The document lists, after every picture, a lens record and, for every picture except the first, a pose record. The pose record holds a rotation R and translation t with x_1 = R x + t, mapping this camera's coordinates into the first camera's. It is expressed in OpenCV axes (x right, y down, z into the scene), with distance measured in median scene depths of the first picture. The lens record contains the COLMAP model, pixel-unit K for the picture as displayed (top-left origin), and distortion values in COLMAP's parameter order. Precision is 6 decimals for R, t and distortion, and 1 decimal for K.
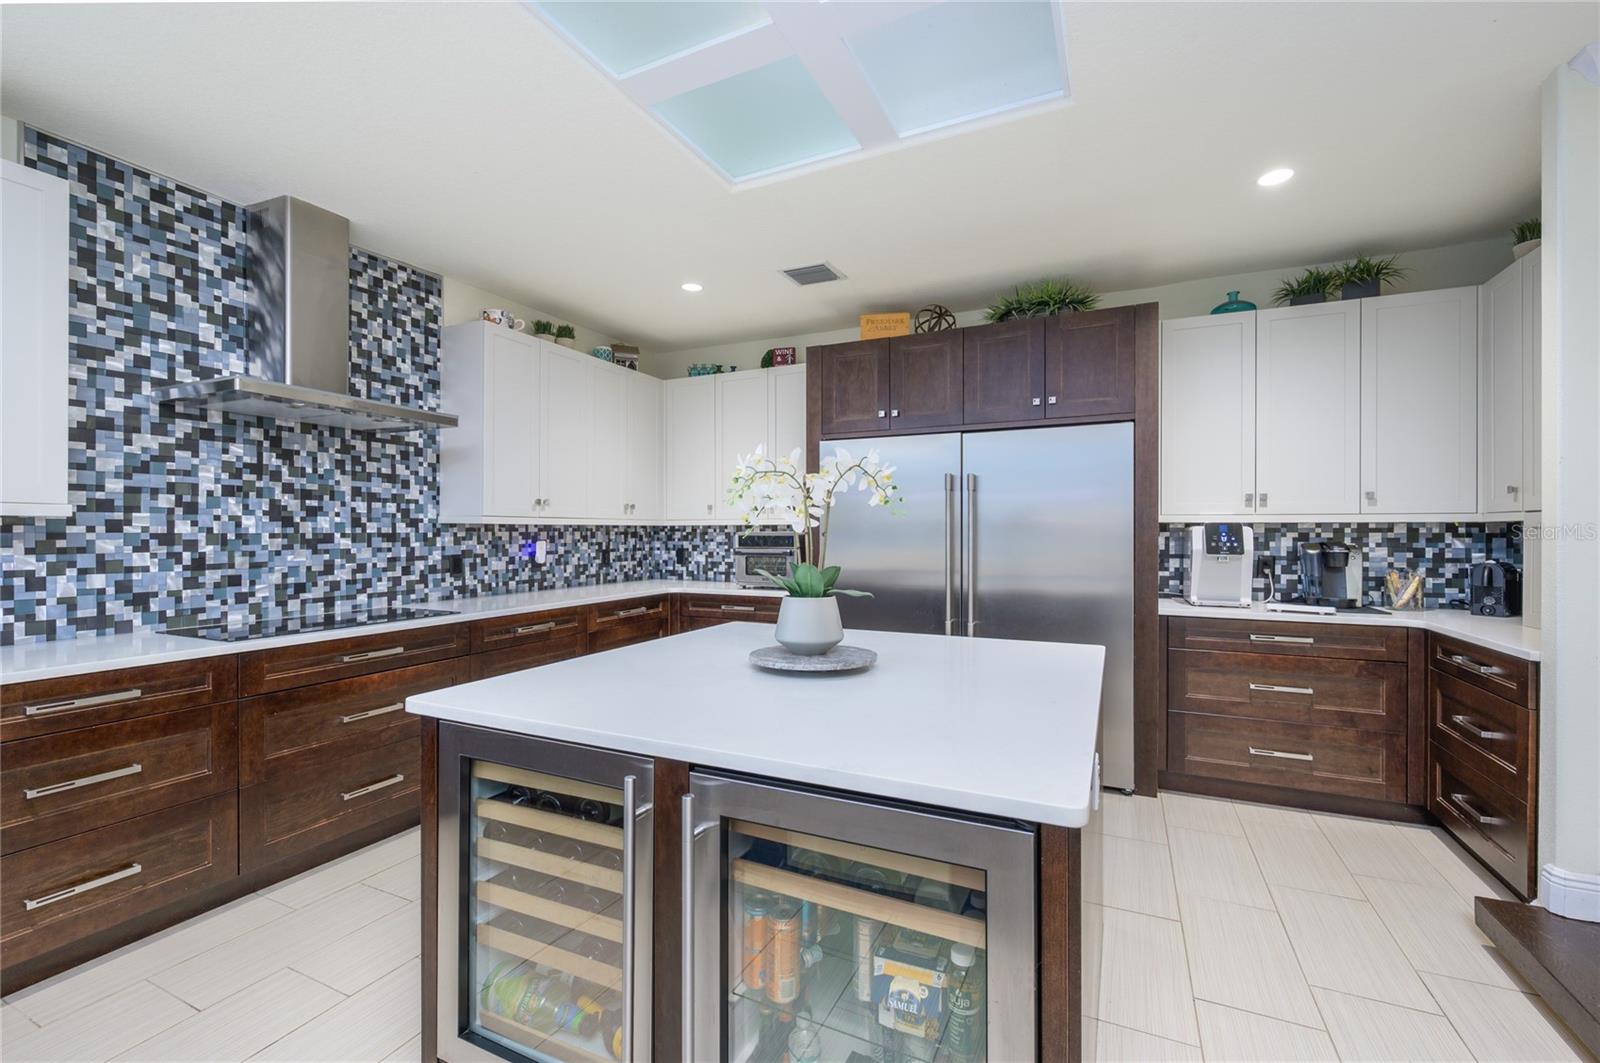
lens RADIAL K [[687.5, 0, 800.7], [0, 687.5, 532.5], [0, 0, 1]] dist [-0.003948, -0.000480]
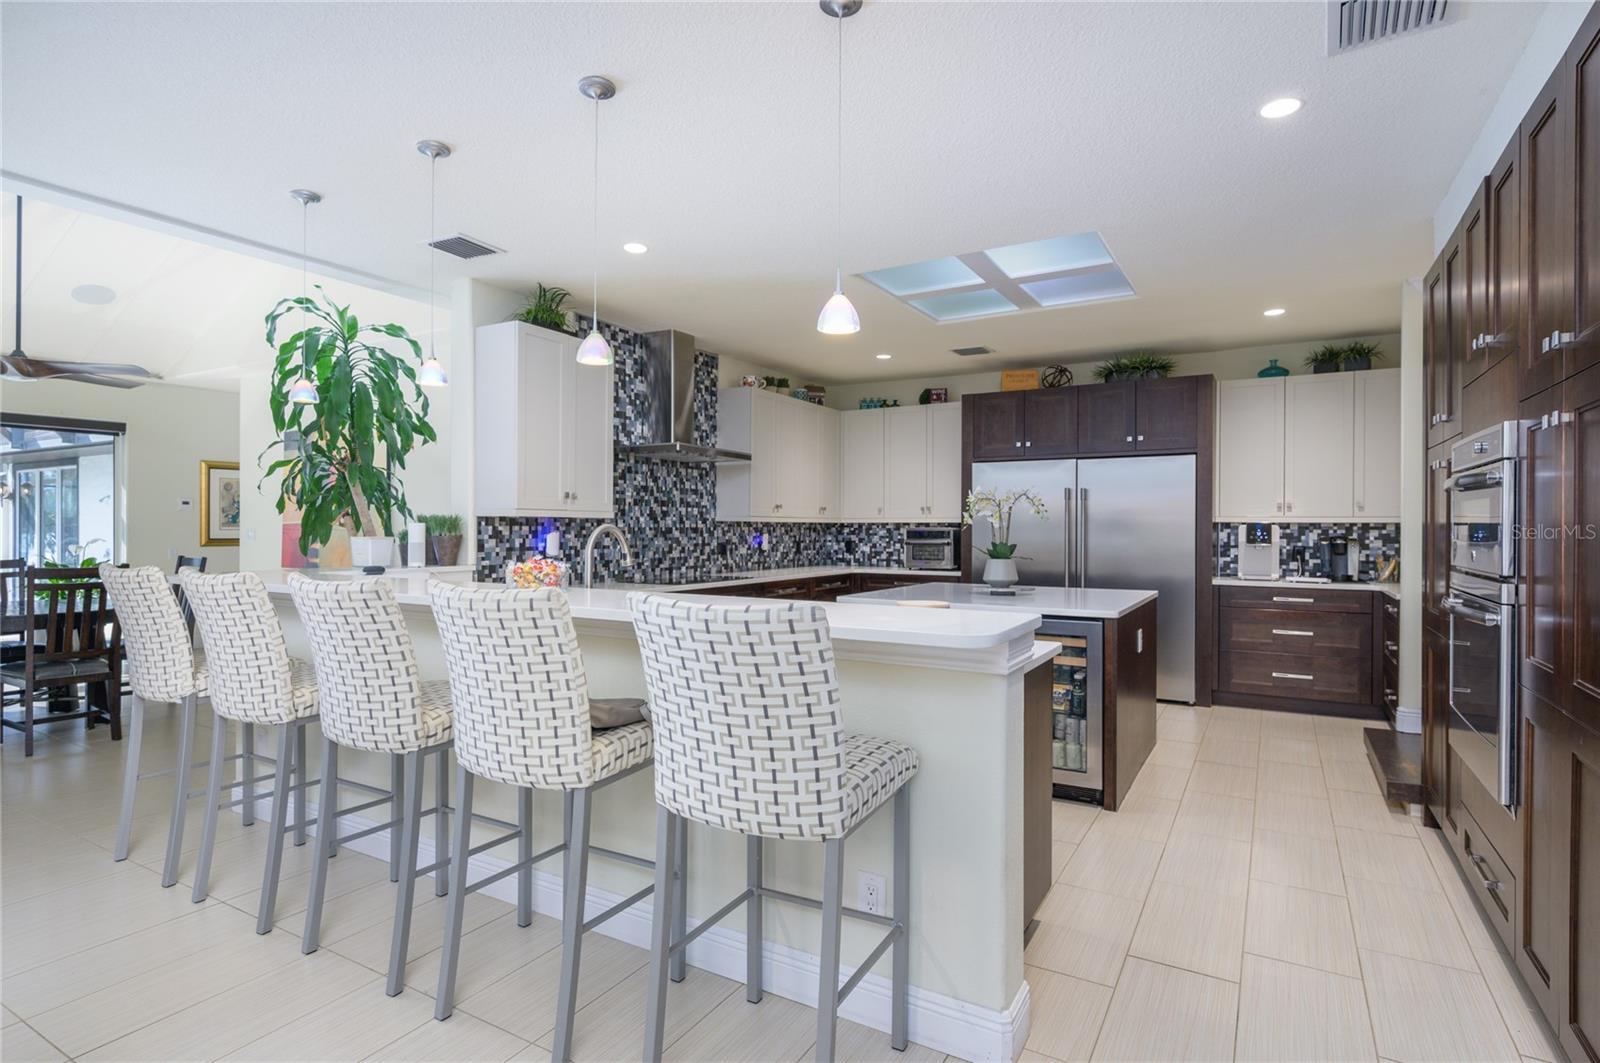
lens RADIAL K [[817.3, 0, 799.0], [0, 817.3, 533.4], [0, 0, 1]] dist [0.003551, 0.000192]
pose [[0.995697, 0.004529, -0.092561, -0.209050], [-0.004135, 0.999982, 0.004454, 0.004964], [0.092579, -0.004052, 0.995697, -0.856225]]
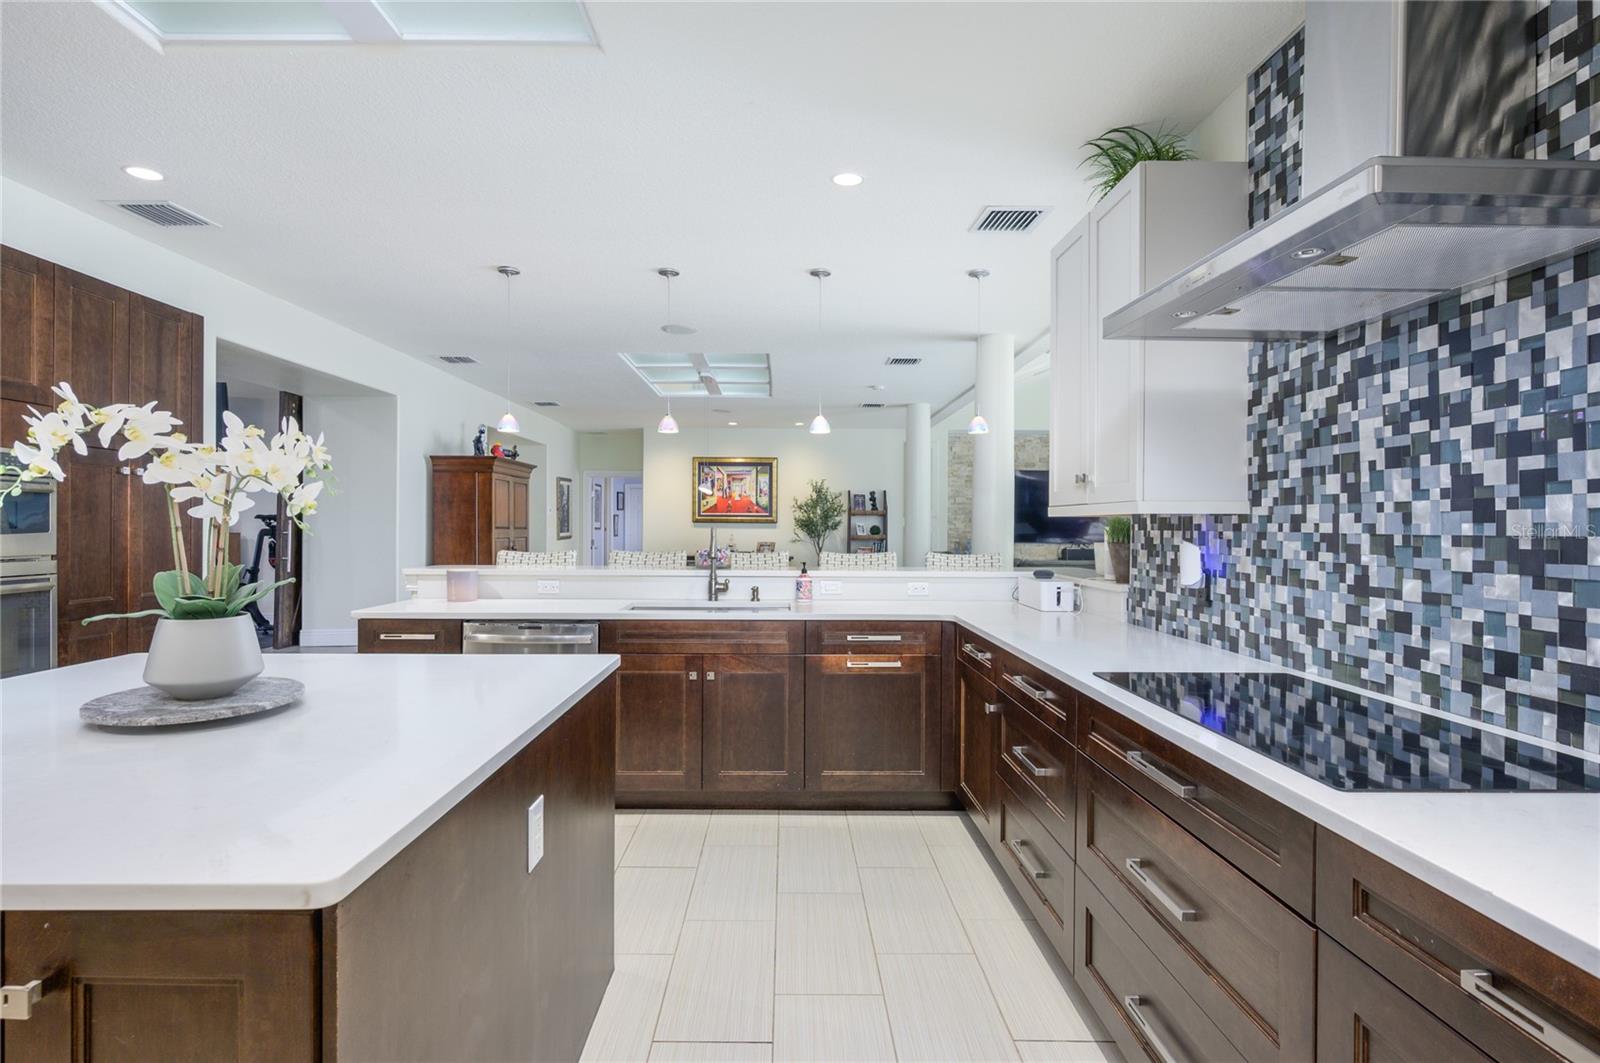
lens RADIAL K [[799.5, 0, 802.9], [0, 799.5, 530.6], [0, 0, 1]] dist [0.000435, -0.000077]
pose [[-0.902025, -0.001839, -0.431680, -0.111022], [-0.005292, 0.999963, 0.006798, -0.003356], [0.431652, 0.008416, -0.902001, 1.193008]]
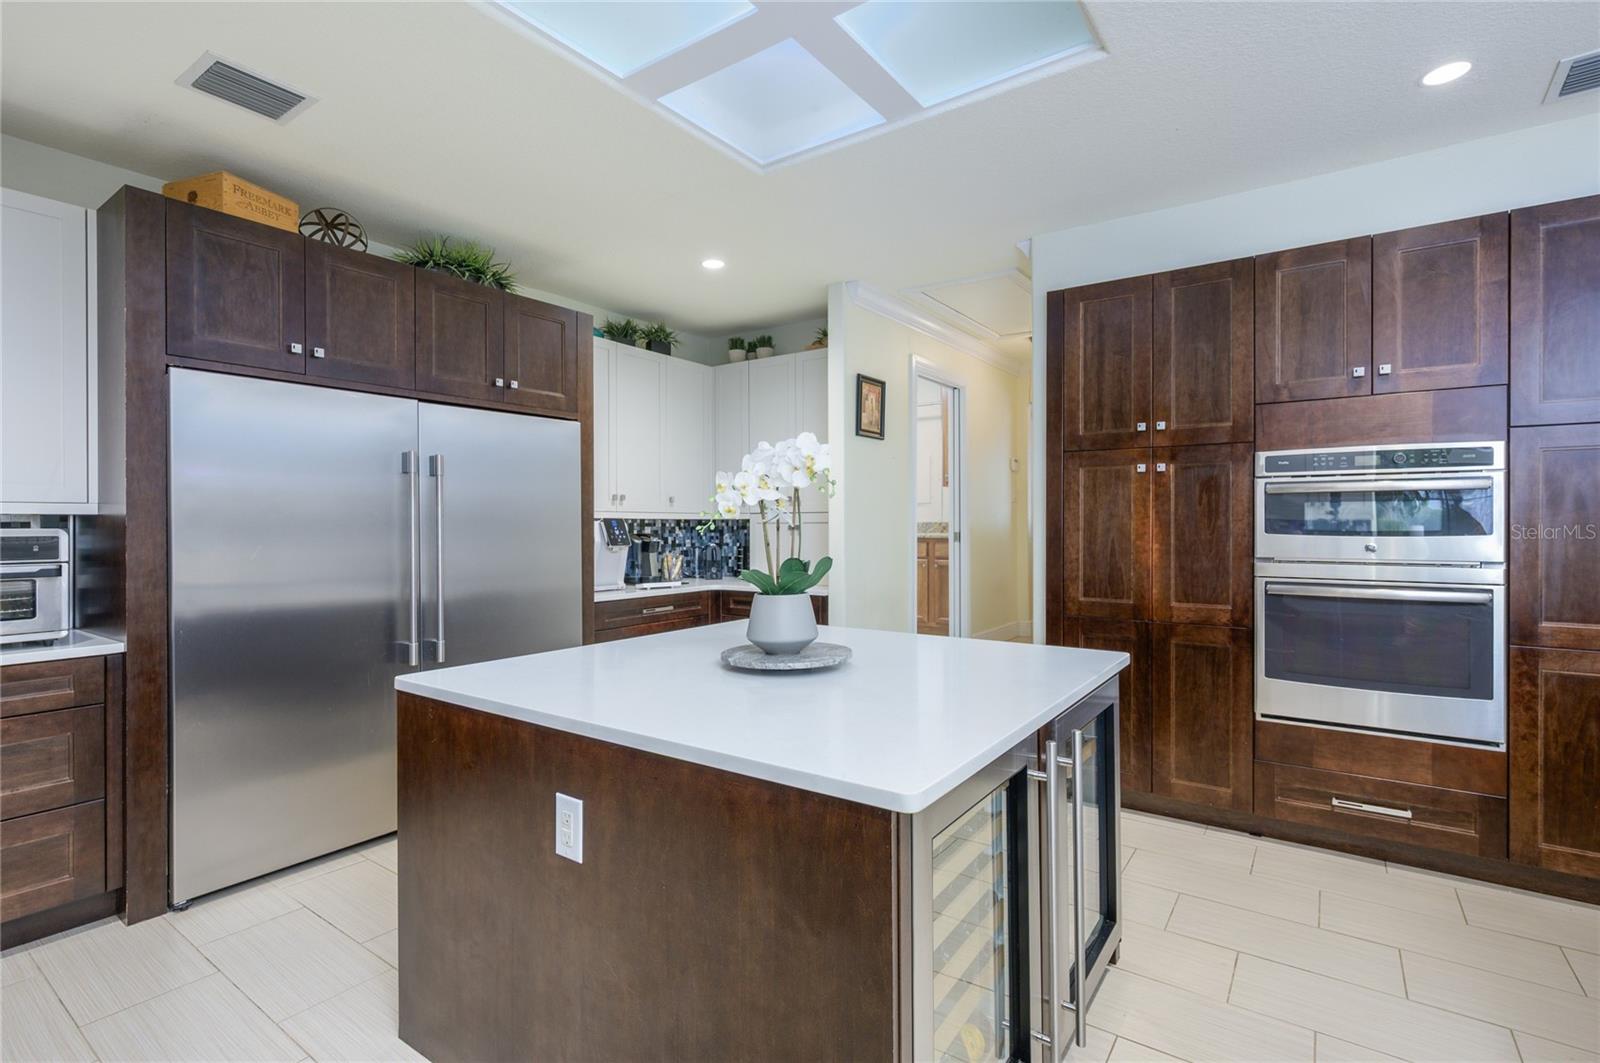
lens RADIAL K [[729.2, 0, 803.1], [0, 729.2, 525.0], [0, 0, 1]] dist [-0.000586, -0.000225]
pose [[0.181647, -0.001103, 0.983363, -0.576408], [0.004186, 0.999991, 0.000348, -0.001992], [-0.983355, 0.004053, 0.181650, 0.477049]]
